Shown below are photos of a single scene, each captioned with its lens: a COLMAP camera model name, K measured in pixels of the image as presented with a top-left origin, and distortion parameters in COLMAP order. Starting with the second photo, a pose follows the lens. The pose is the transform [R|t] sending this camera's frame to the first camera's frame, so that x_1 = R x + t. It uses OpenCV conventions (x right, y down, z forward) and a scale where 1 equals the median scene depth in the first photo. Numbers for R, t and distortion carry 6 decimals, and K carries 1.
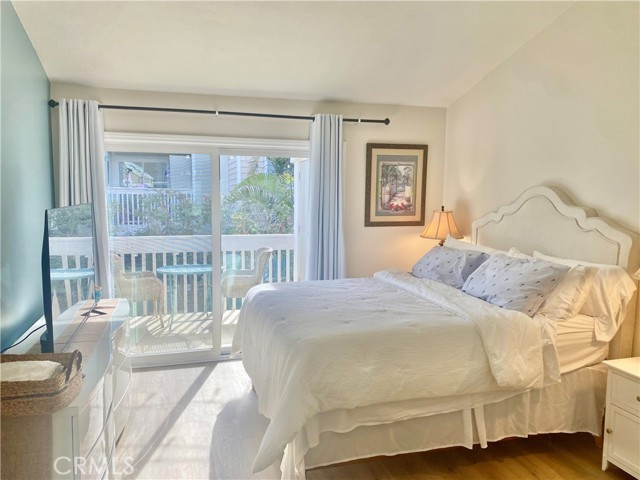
lens RADIAL K [[482.2, 0, 311.5], [0, 482.2, 248.1], [0, 0, 1]] dist [0.005135, -0.042288]
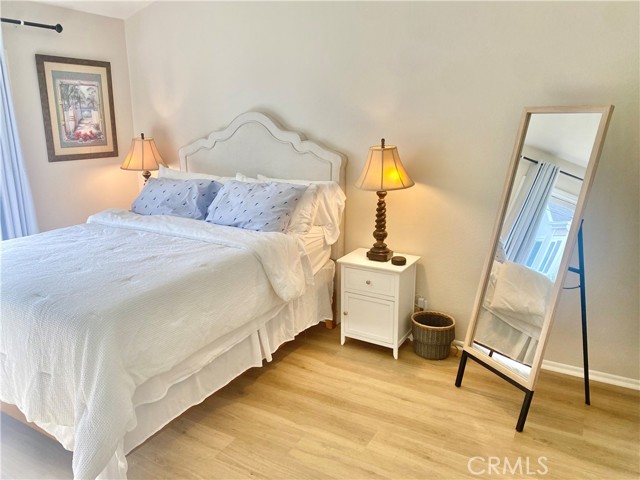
lens RADIAL K [[484.0, 0, 320.0], [0, 484.0, 240.0], [0, 0, 1]] dist [-0.002822, -0.007692]
pose [[0.687523, -0.181825, 0.703031, -0.247840], [0.081741, 0.981370, 0.173874, -0.029489], [-0.721548, -0.062076, 0.689576, 0.158922]]
